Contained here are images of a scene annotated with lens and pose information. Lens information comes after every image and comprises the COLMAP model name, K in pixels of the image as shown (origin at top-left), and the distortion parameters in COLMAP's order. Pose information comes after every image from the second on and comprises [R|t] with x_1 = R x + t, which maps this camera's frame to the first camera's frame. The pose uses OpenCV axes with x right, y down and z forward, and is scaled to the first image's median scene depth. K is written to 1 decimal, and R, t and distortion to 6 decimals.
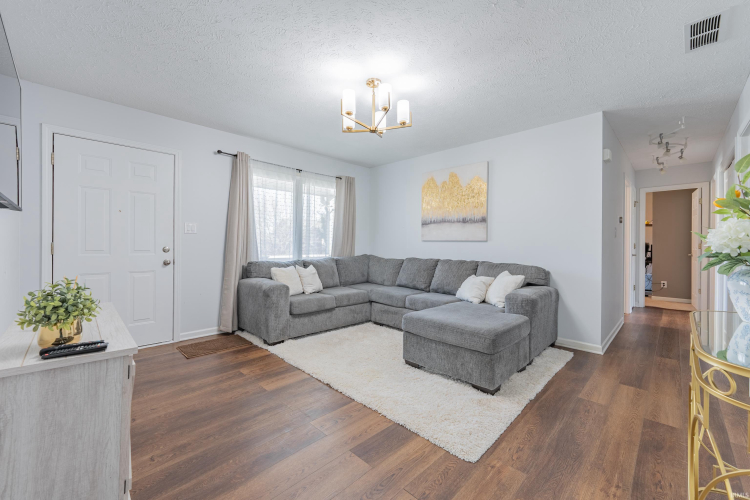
lens RADIAL K [[307.2, 0, 375.2], [0, 307.2, 247.8], [0, 0, 1]] dist [0.004401, -0.001189]
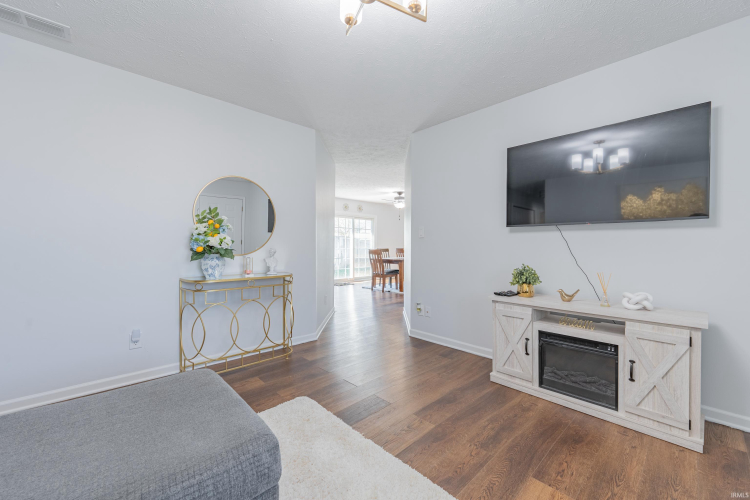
lens RADIAL K [[307.2, 0, 376.6], [0, 307.2, 248.2], [0, 0, 1]] dist [0.004401, -0.001189]
pose [[-0.999019, -0.009400, 0.043283, -0.063998], [-0.009017, 0.999918, 0.009051, -0.015060], [-0.043364, 0.008651, -0.999022, 2.045975]]
